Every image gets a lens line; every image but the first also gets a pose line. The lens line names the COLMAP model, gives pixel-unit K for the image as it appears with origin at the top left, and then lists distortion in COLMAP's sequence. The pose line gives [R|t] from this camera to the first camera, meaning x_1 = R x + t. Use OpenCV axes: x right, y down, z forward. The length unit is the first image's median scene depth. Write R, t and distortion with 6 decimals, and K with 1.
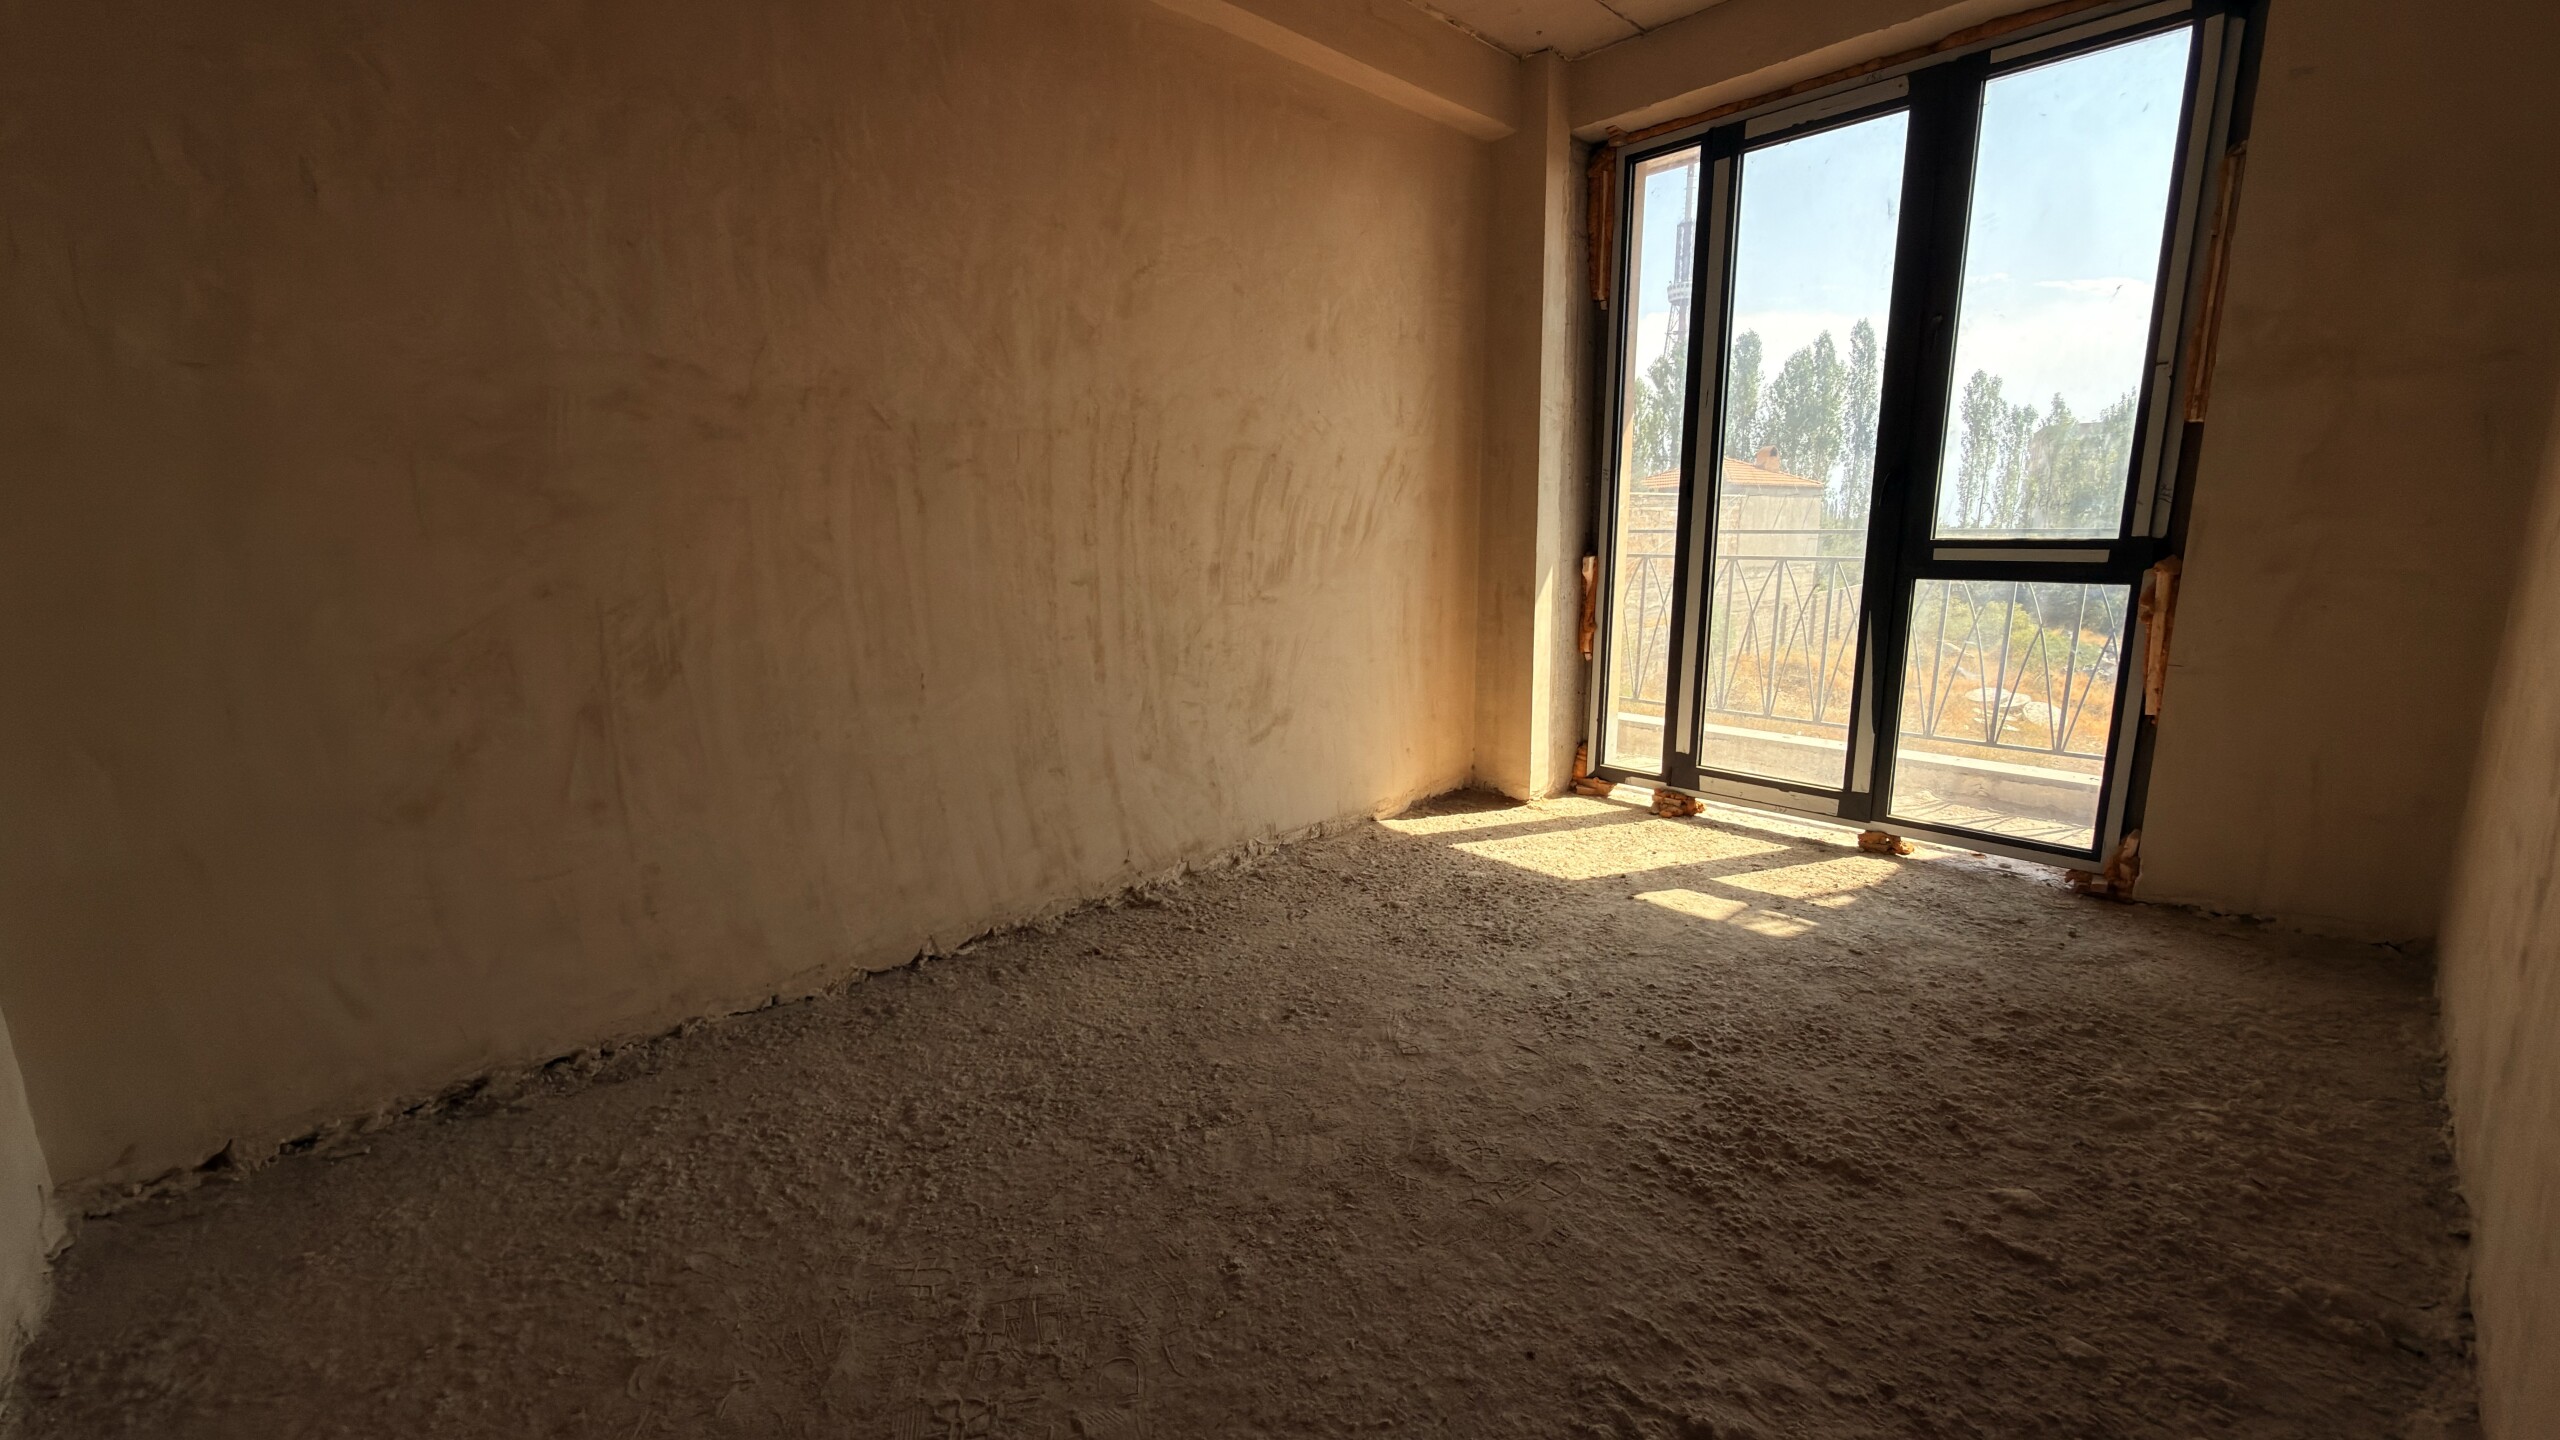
lens RADIAL K [[992.0, 0, 1317.8], [0, 992.0, 711.6], [0, 0, 1]] dist [-0.000127, -0.000115]
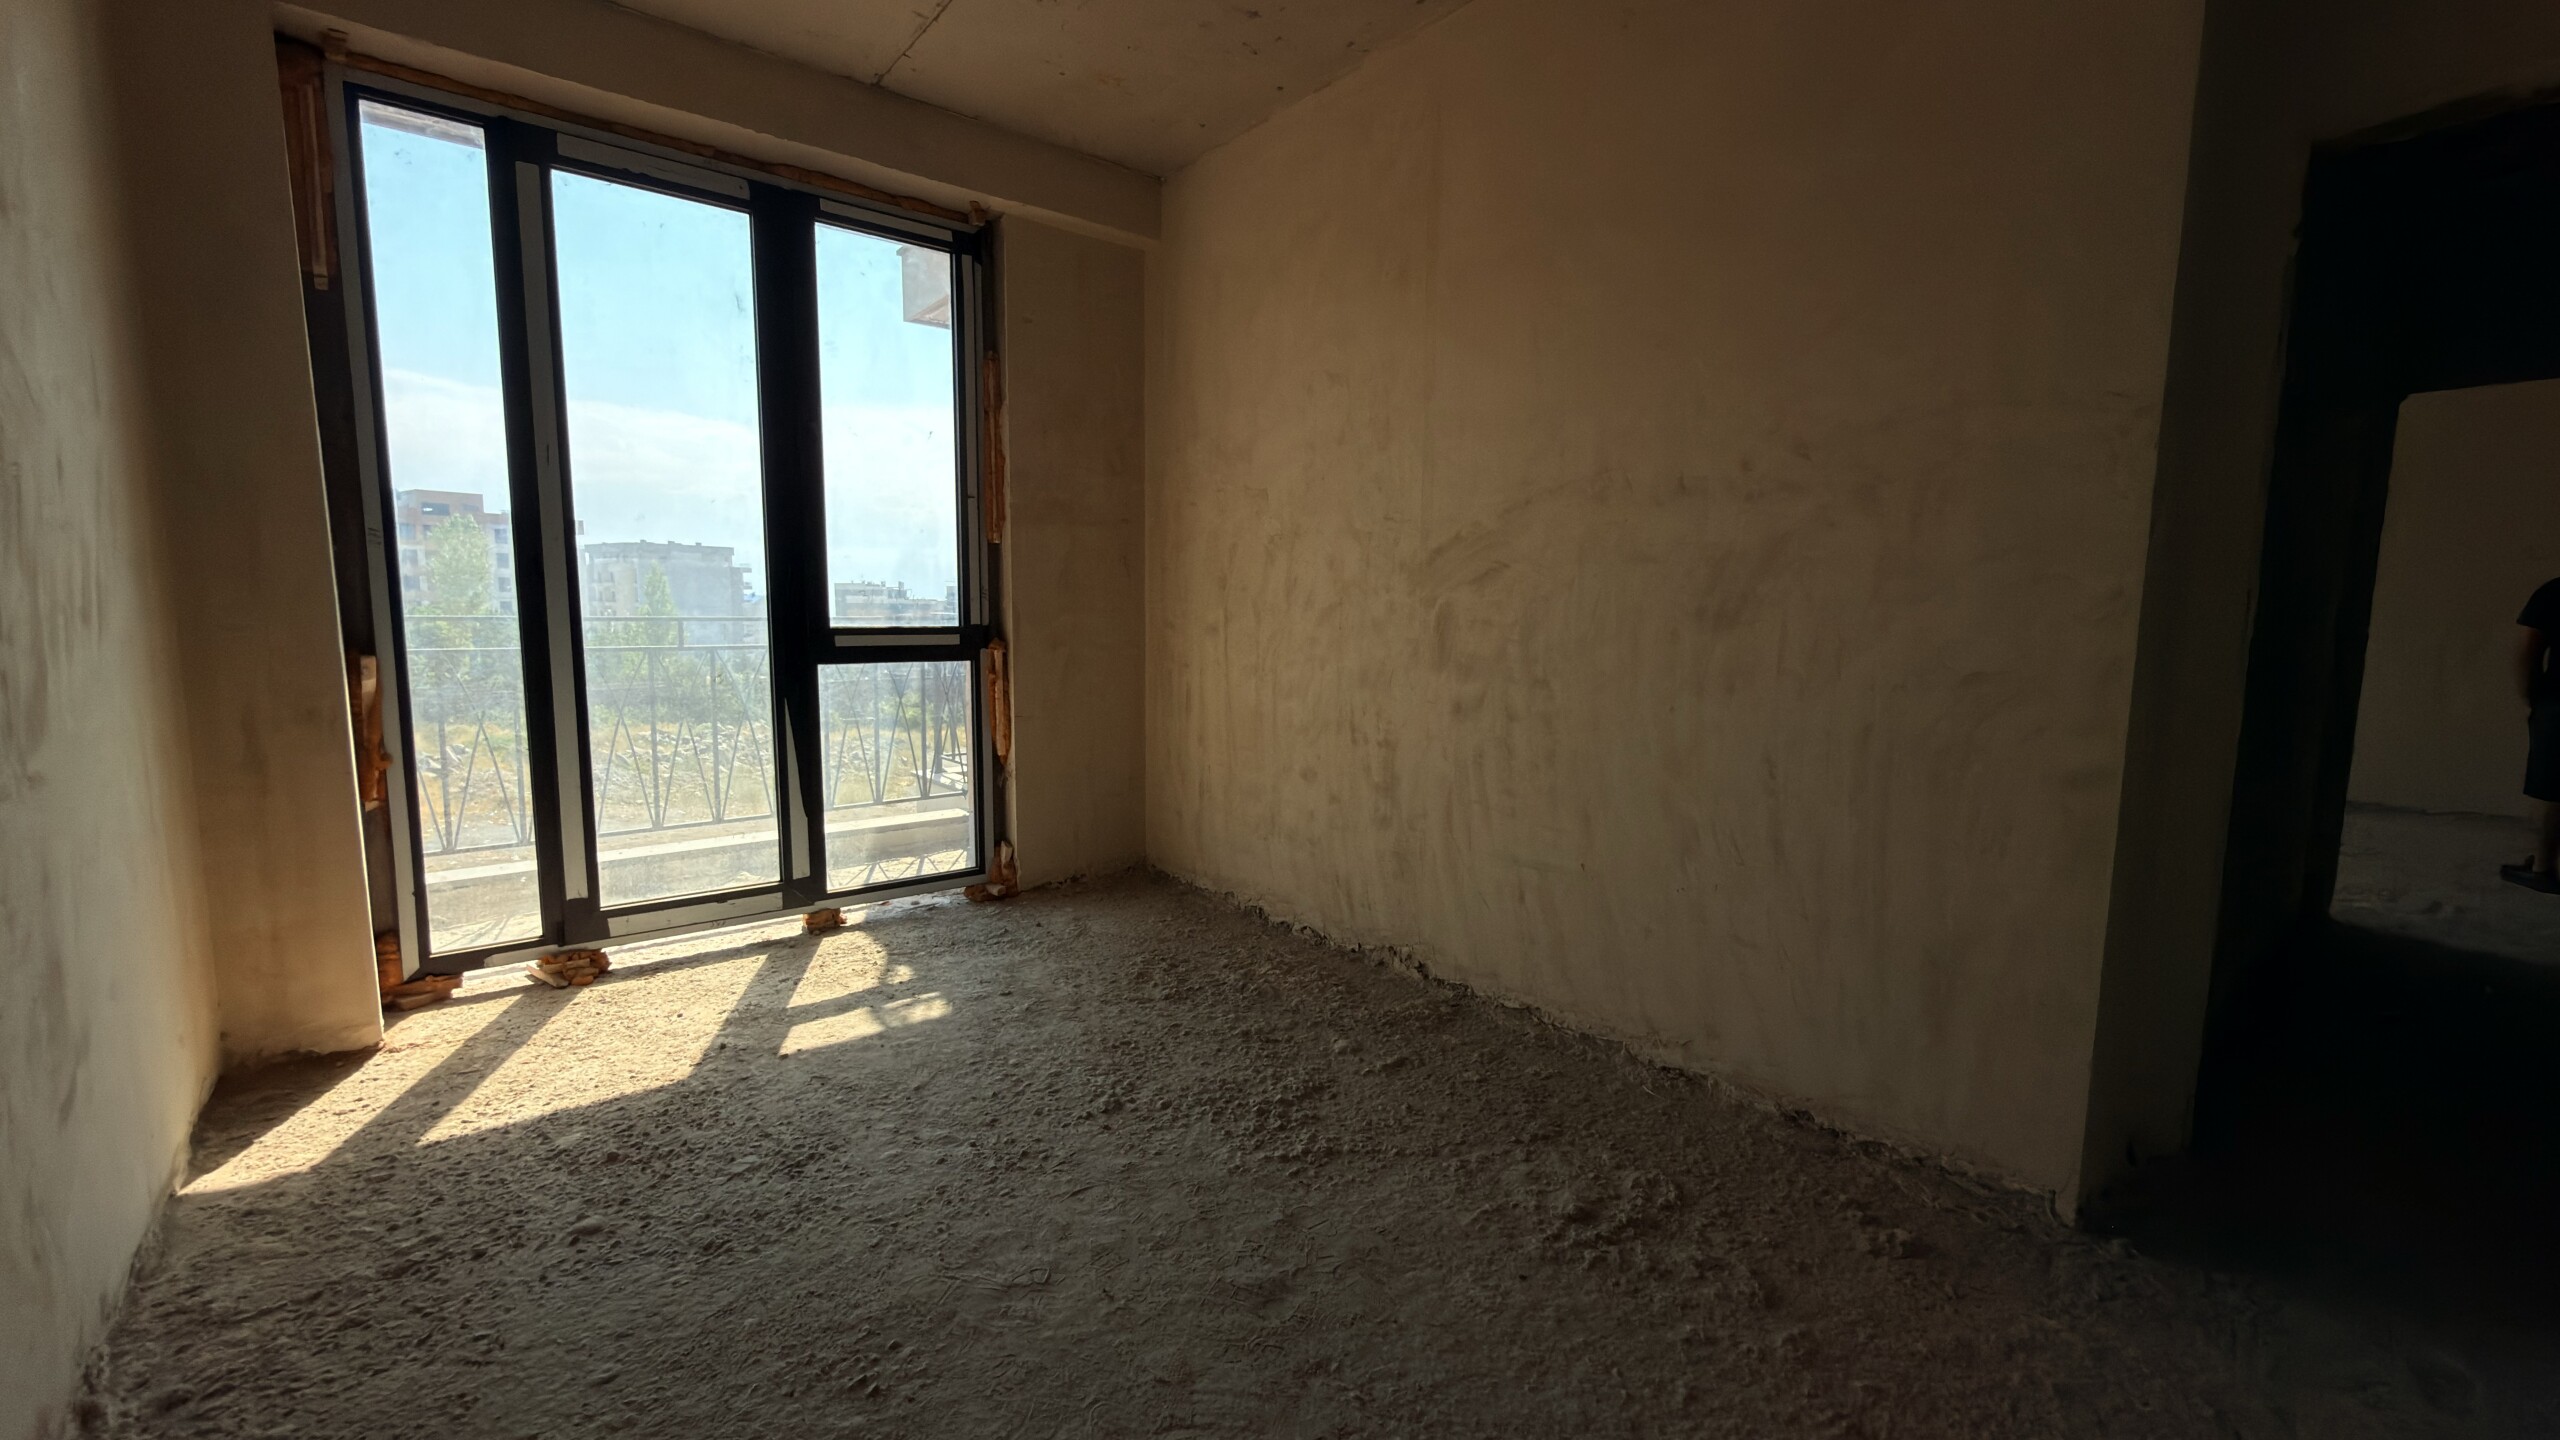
lens RADIAL K [[1002.3, 0, 1237.5], [0, 1002.3, 725.1], [0, 0, 1]] dist [-0.000758, 0.000026]
pose [[0.120664, -0.103936, 0.987237, -0.412893], [0.174089, 0.981307, 0.082034, -0.082406], [-0.977309, 0.161969, 0.136502, 0.439231]]
